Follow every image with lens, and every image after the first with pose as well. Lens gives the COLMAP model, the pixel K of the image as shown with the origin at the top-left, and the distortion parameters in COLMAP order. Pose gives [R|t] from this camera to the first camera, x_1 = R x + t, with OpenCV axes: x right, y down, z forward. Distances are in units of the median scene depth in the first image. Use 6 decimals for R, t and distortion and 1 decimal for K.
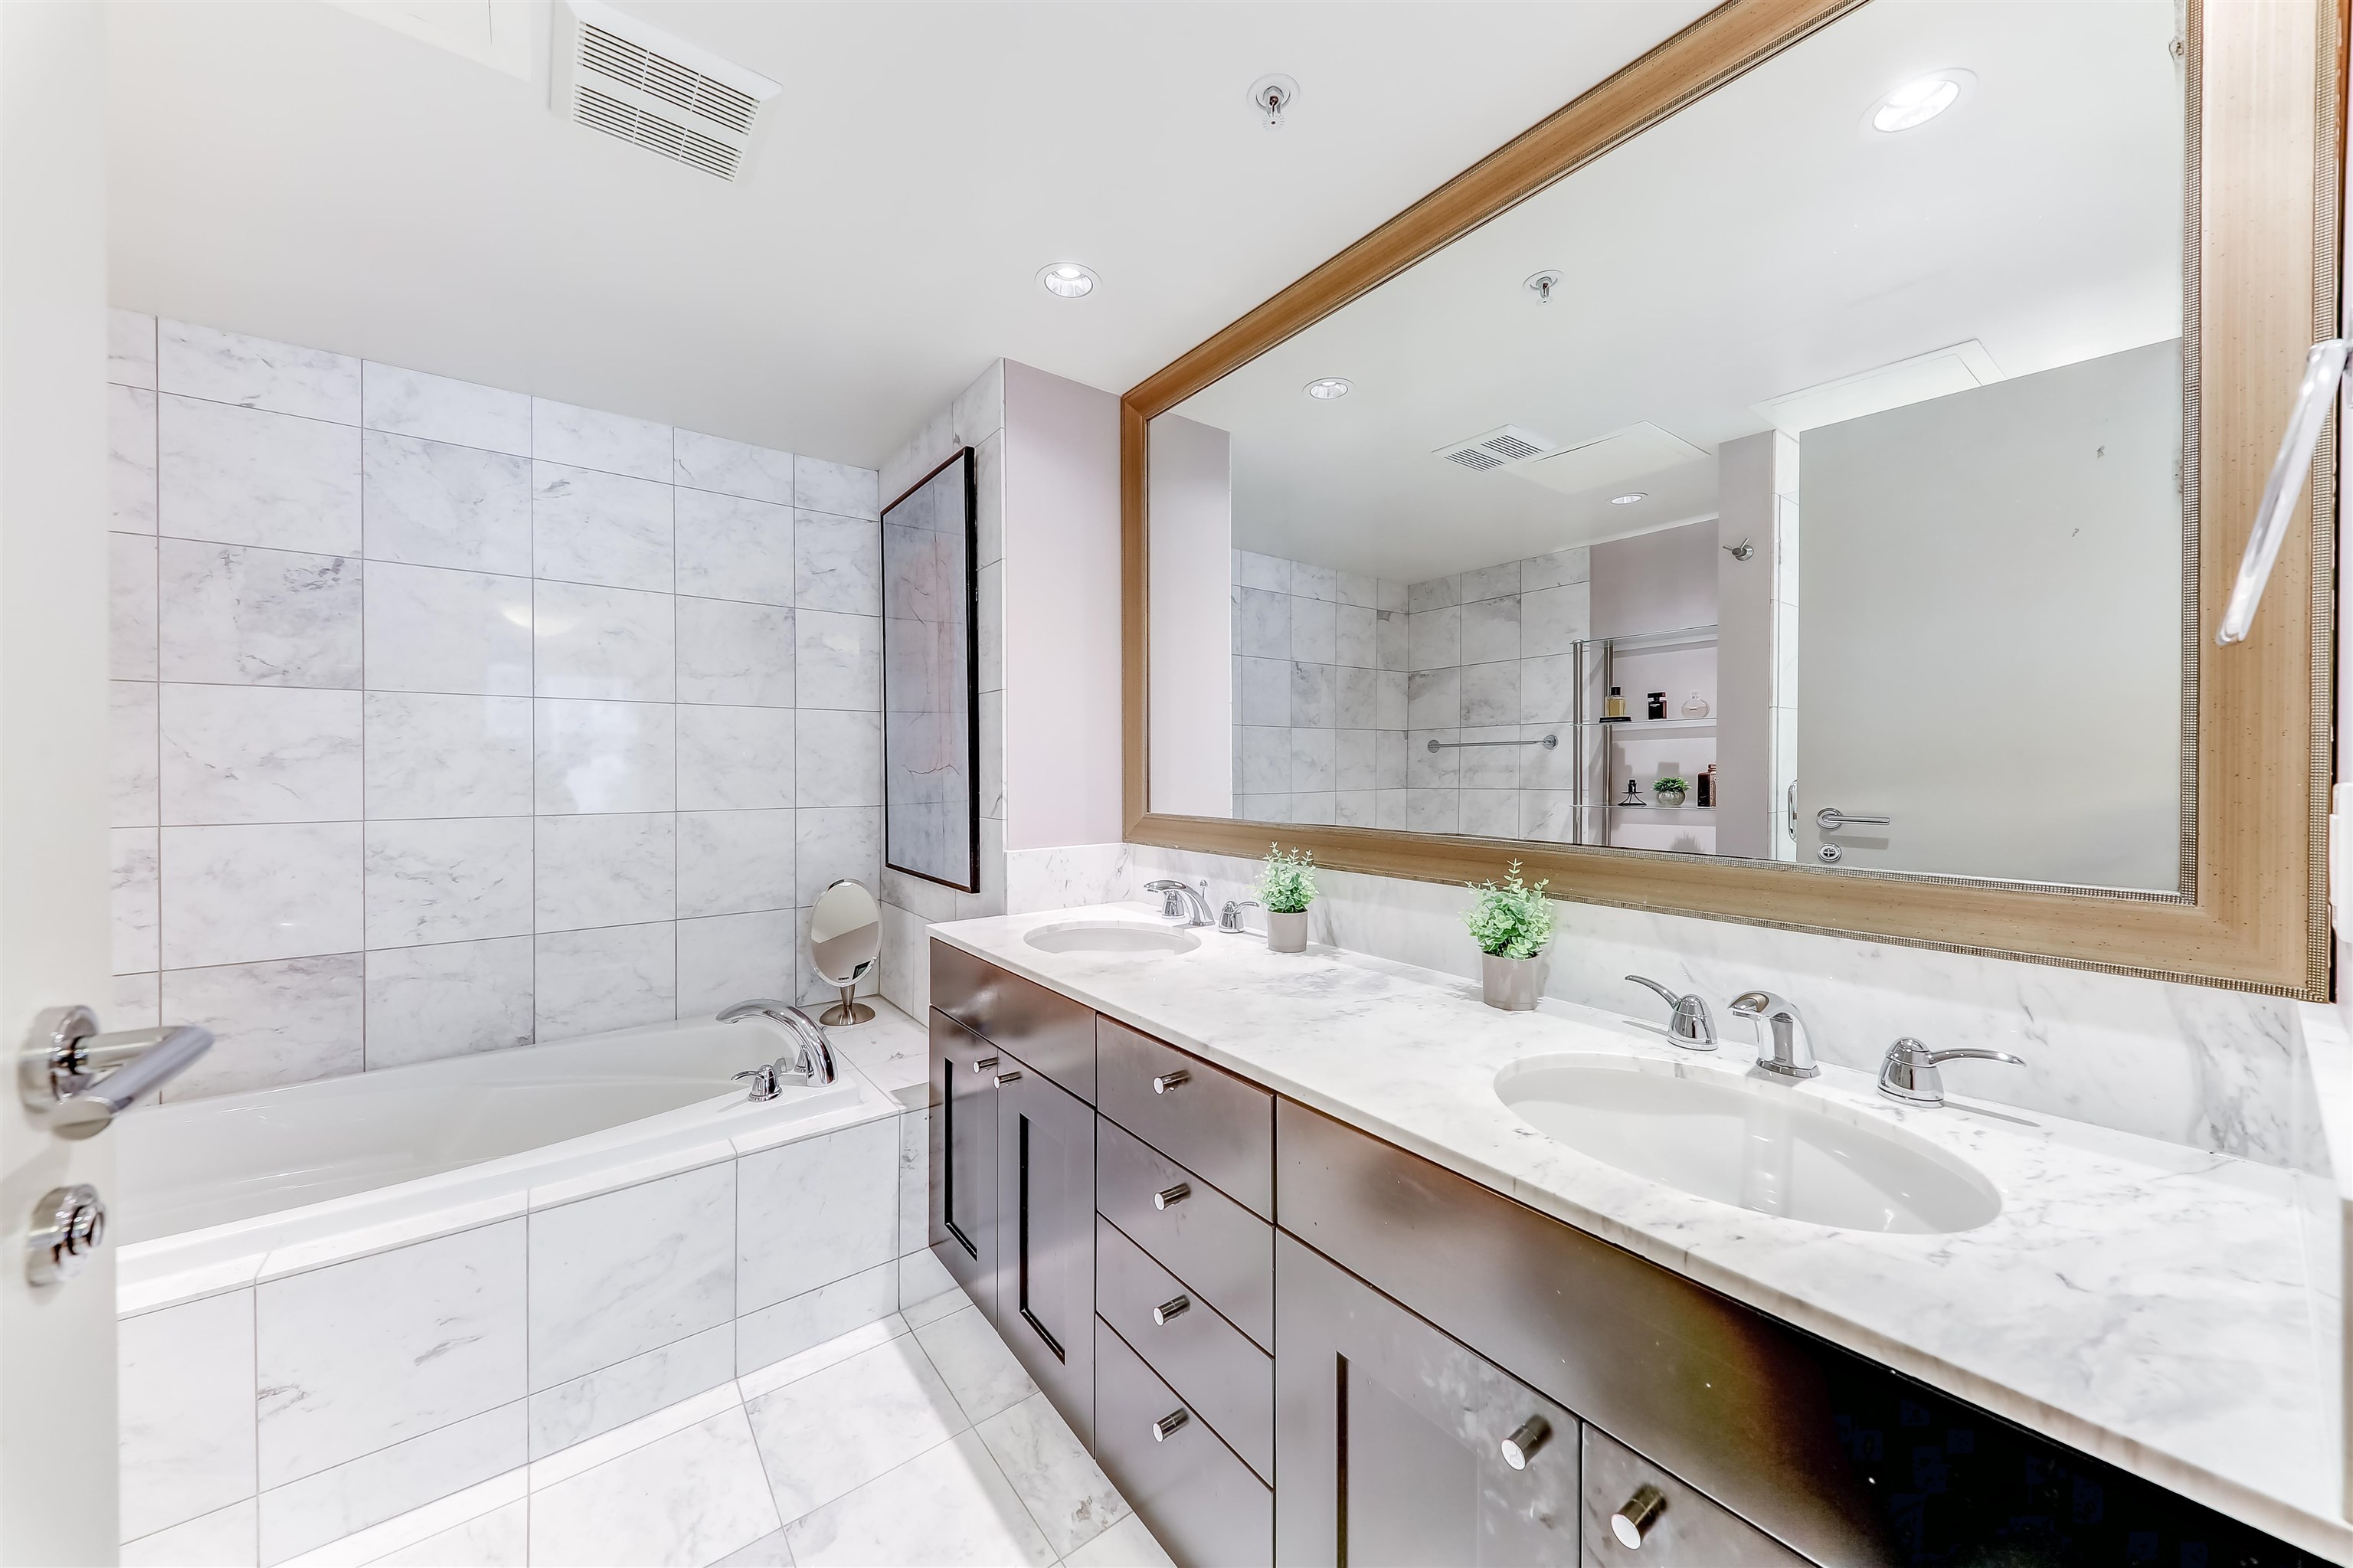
lens RADIAL K [[807.1, 0, 1172.7], [0, 807.1, 778.6], [0, 0, 1]] dist [0.011167, -0.004000]
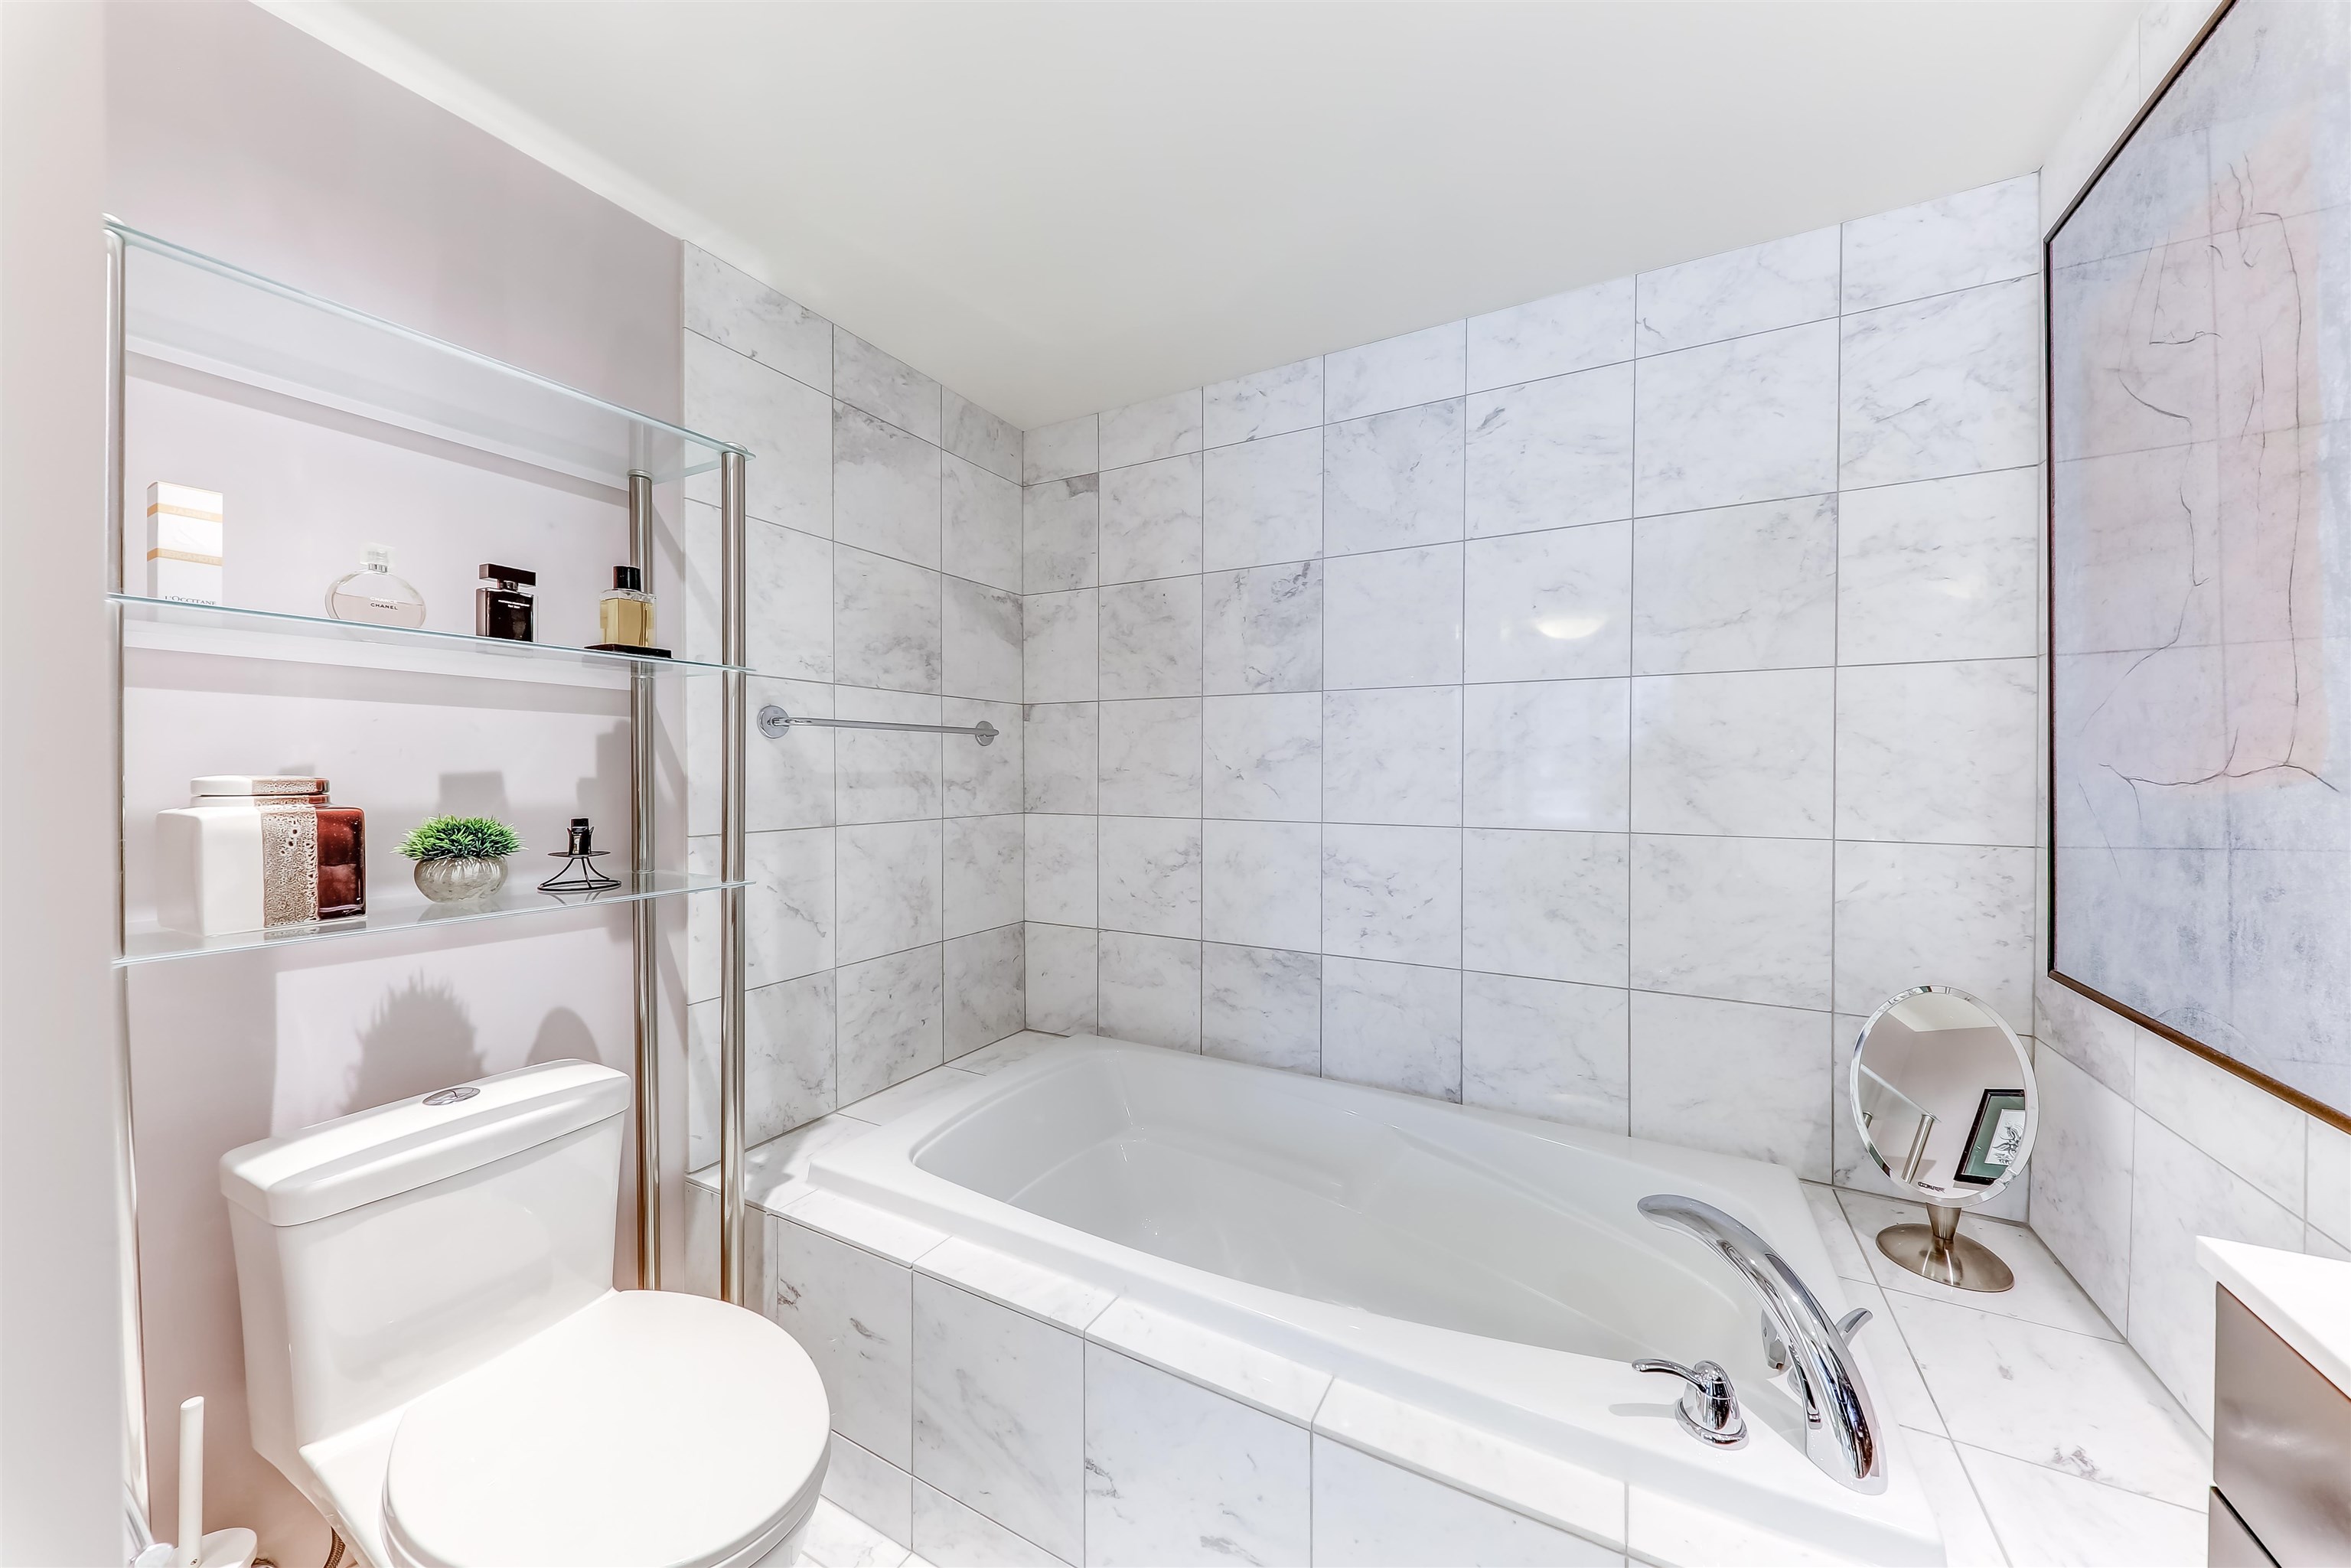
lens RADIAL K [[824.8, 0, 1170.7], [0, 824.8, 771.8], [0, 0, 1]] dist [0.013232, -0.004193]
pose [[0.395868, 0.007518, -0.918276, -0.137139], [-0.009175, 0.999949, 0.004232, -0.012200], [0.918261, 0.006750, 0.395917, 0.411534]]
